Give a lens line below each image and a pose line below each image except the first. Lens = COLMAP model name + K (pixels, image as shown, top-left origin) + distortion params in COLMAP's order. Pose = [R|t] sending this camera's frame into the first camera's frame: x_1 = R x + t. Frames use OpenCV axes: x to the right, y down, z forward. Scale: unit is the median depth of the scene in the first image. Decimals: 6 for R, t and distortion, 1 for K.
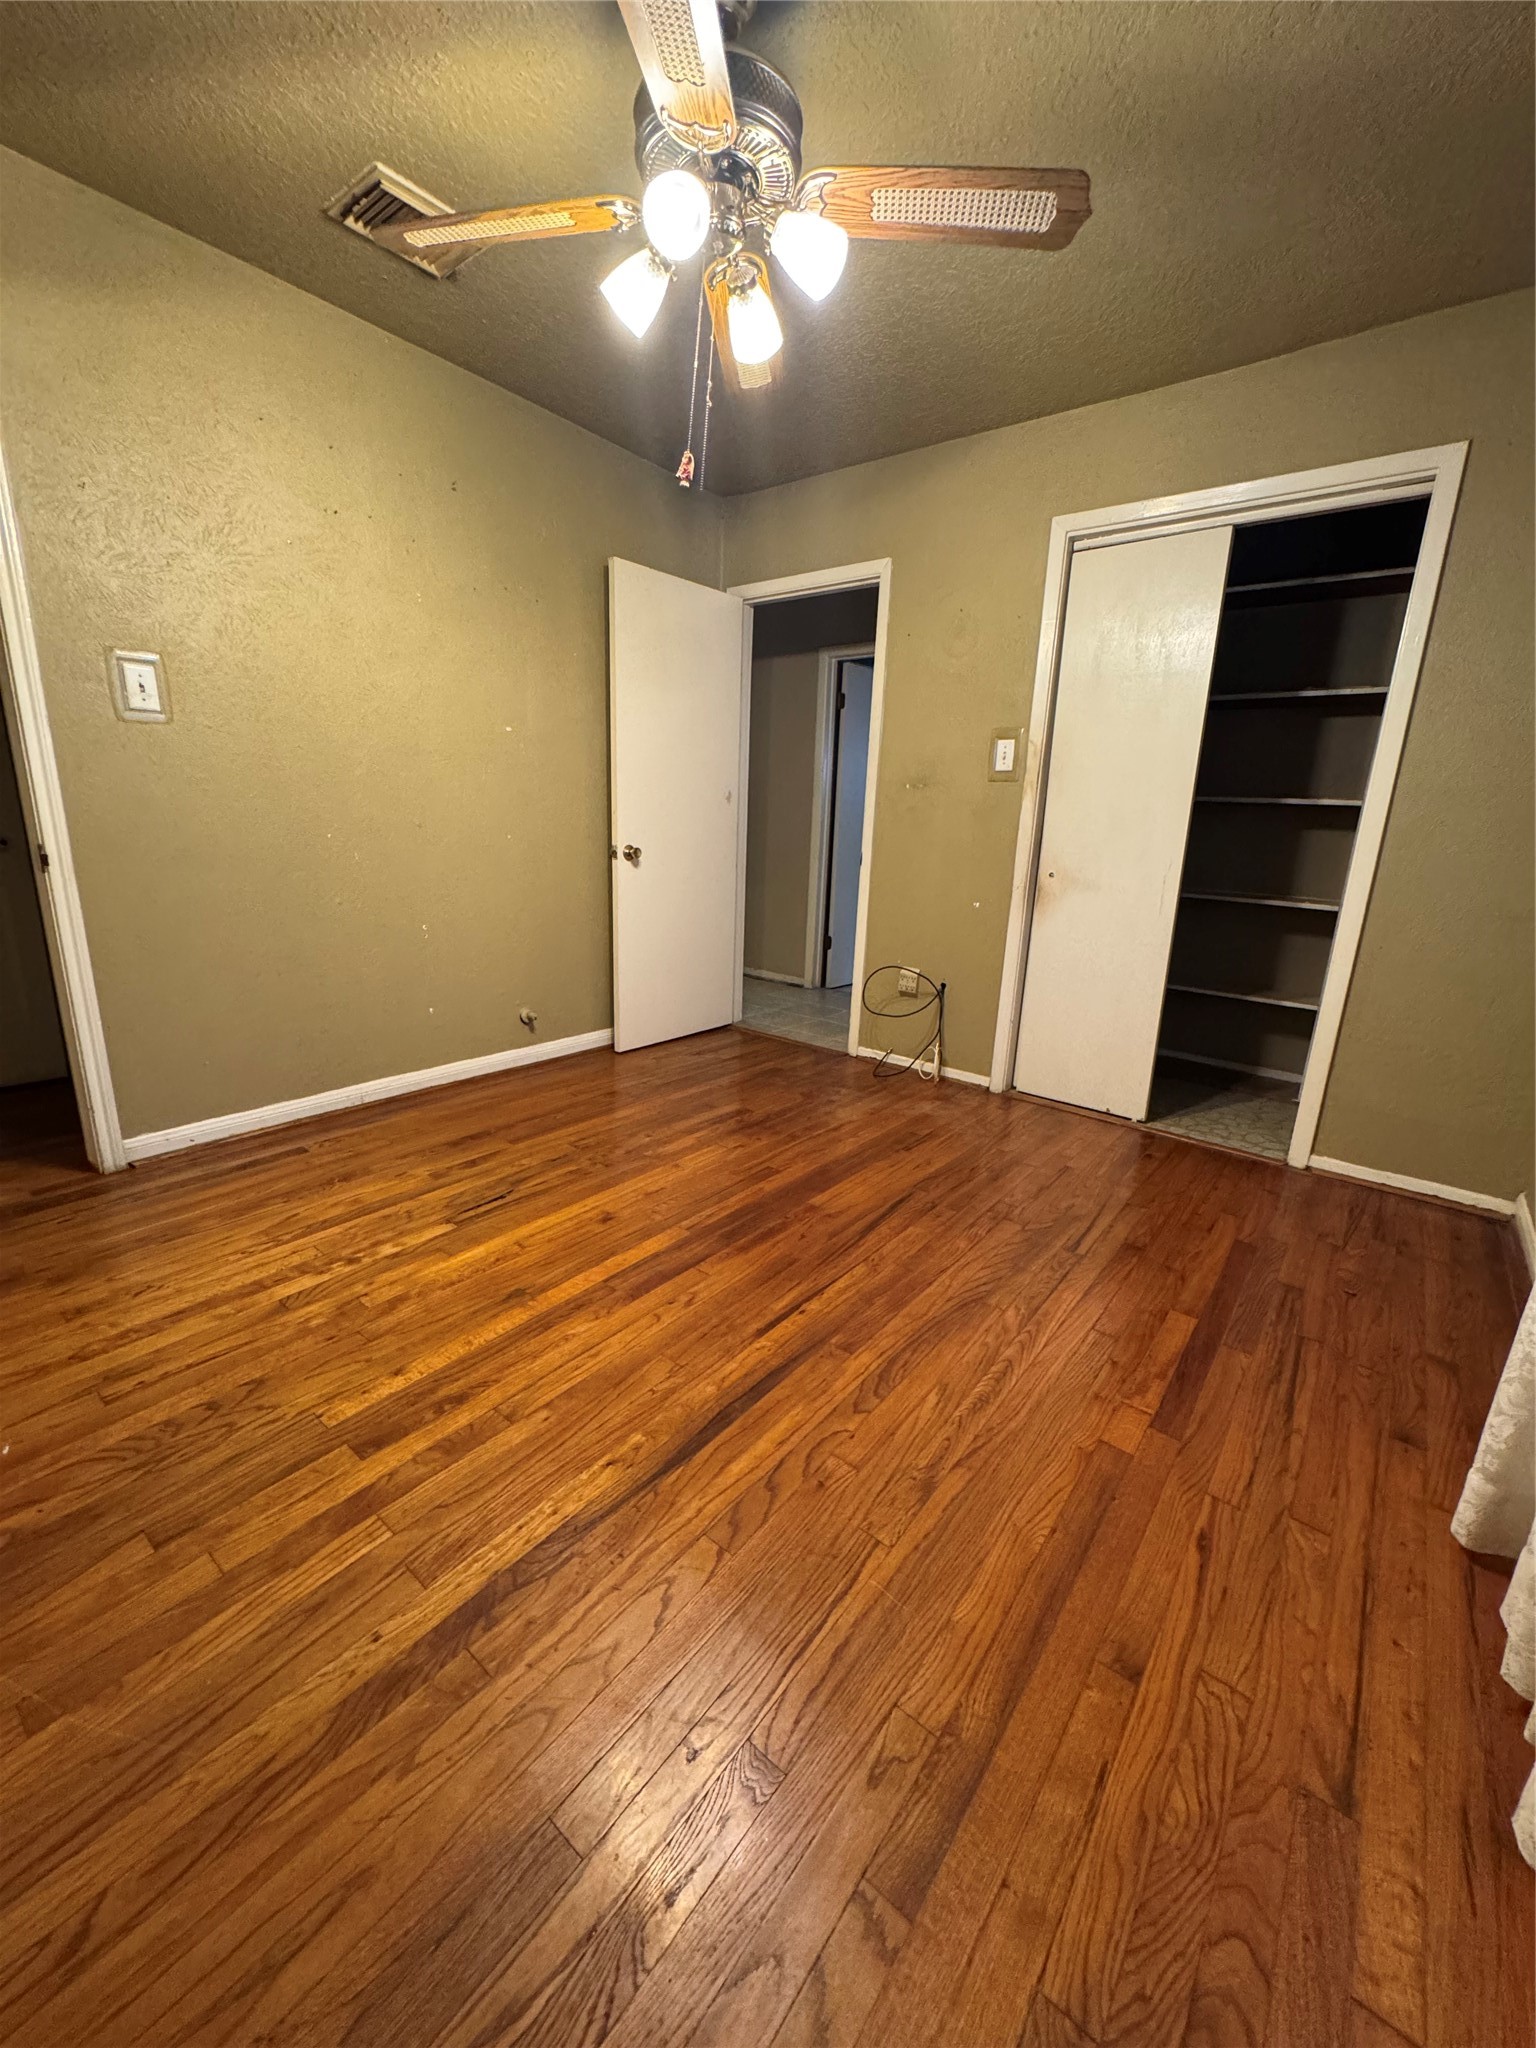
lens RADIAL K [[812.9, 0, 769.0], [0, 812.9, 1028.8], [0, 0, 1]] dist [-0.003752, 0.000632]
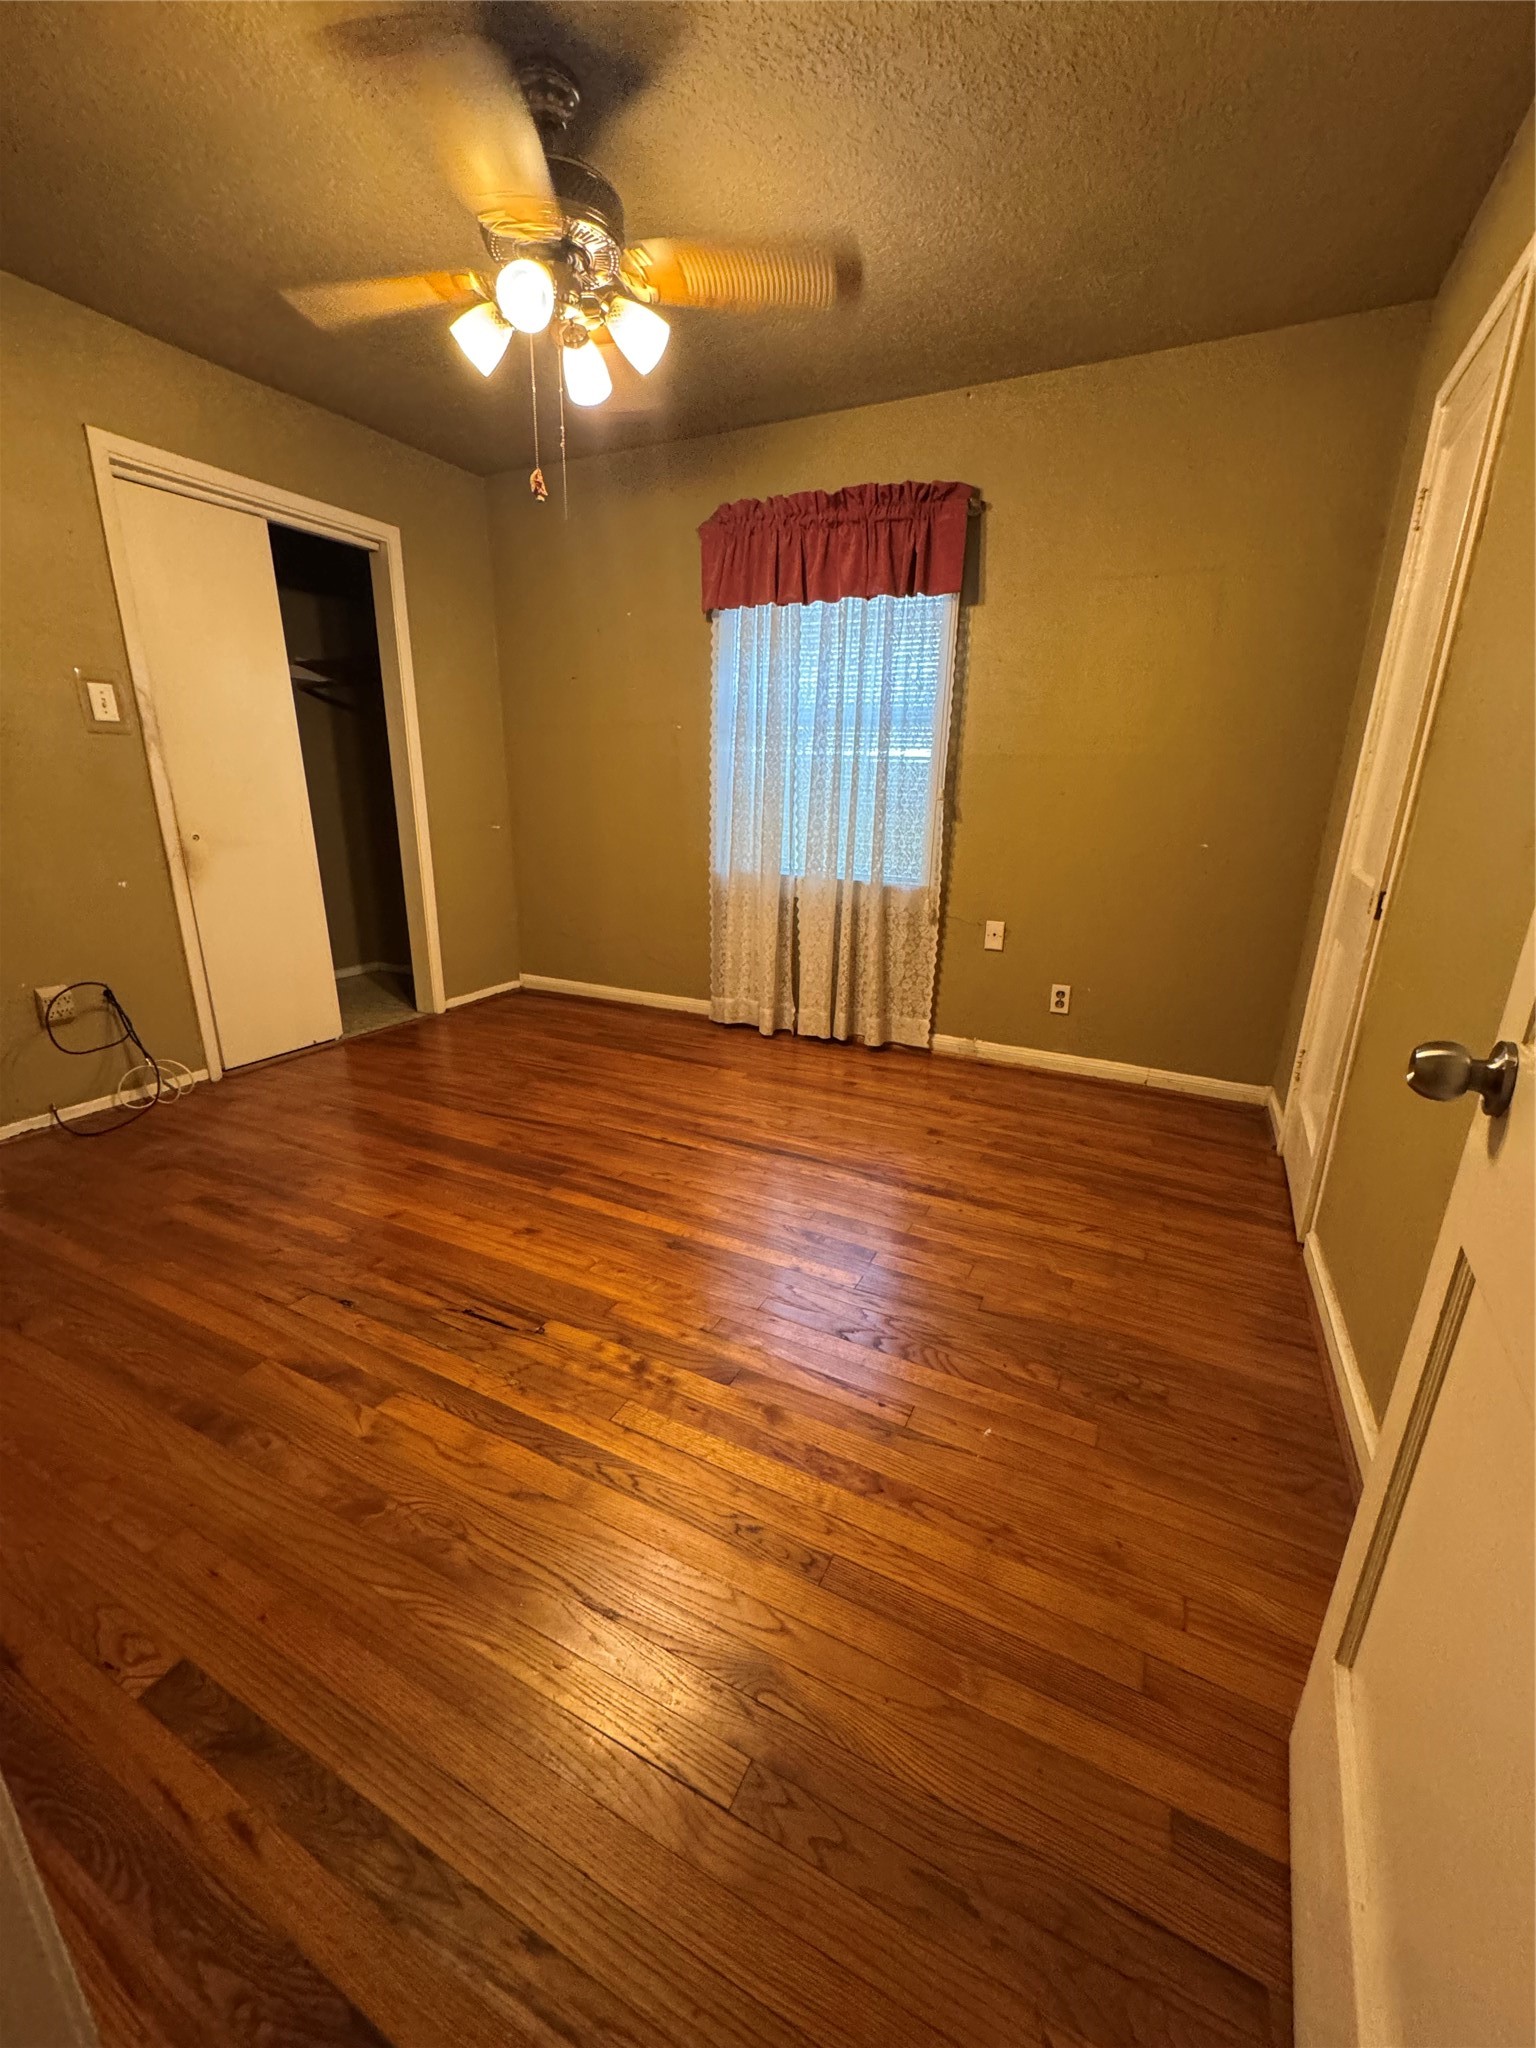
lens RADIAL K [[812.9, 0, 773.0], [0, 812.9, 1023.4], [0, 0, 1]] dist [-0.003752, 0.000632]
pose [[-0.212025, -0.318308, 0.923973, -1.119508], [0.226408, 0.903746, 0.363294, -0.280589], [-0.950676, 0.286223, -0.119549, 0.817259]]
